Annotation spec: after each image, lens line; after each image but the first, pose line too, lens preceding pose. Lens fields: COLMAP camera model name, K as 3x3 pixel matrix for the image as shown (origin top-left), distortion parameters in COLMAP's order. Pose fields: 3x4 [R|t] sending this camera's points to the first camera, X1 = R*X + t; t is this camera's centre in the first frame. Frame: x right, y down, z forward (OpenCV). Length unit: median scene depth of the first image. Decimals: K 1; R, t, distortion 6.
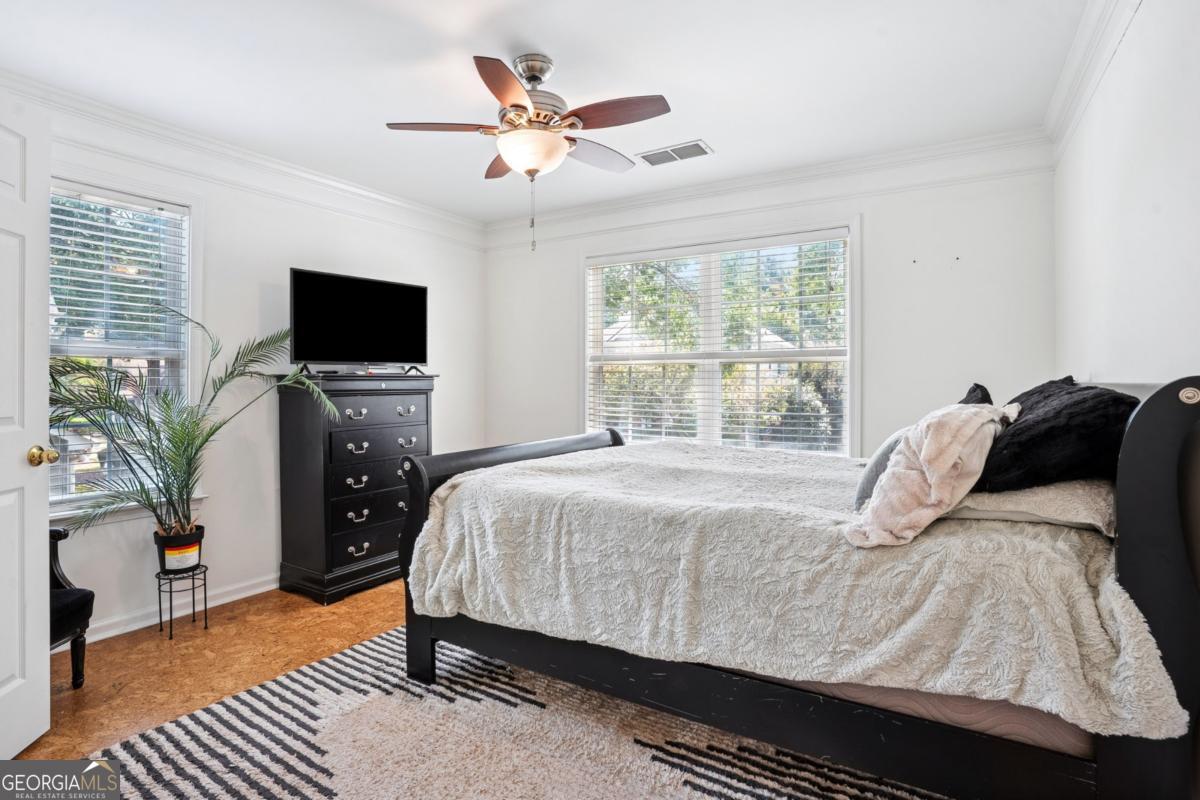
lens RADIAL K [[580.9, 0, 594.9], [0, 580.9, 393.5], [0, 0, 1]] dist [-0.039554, 0.002943]
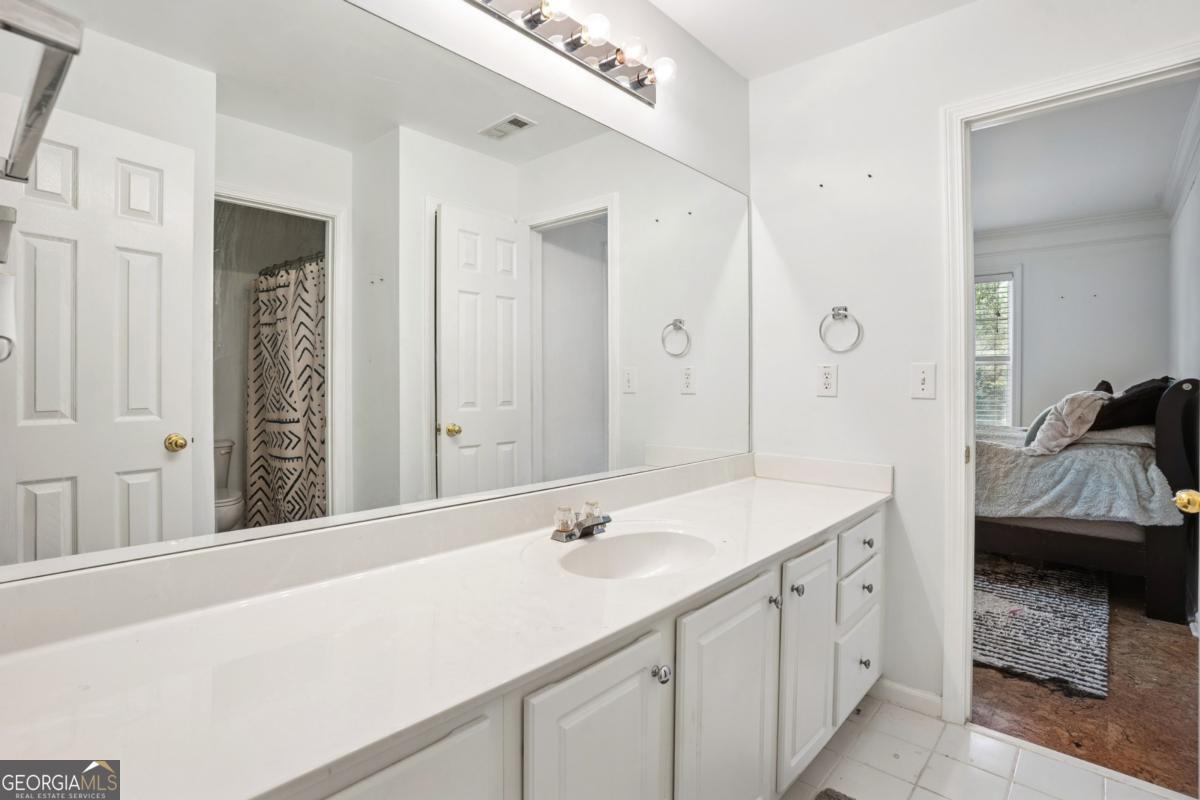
lens RADIAL K [[580.9, 0, 592.0], [0, 580.9, 378.6], [0, 0, 1]] dist [-0.039554, 0.002943]
pose [[0.982534, 0.007165, -0.185946, -0.818353], [-0.009678, 0.999874, -0.012610, 0.021955], [0.185832, 0.014189, 0.982479, -1.496311]]
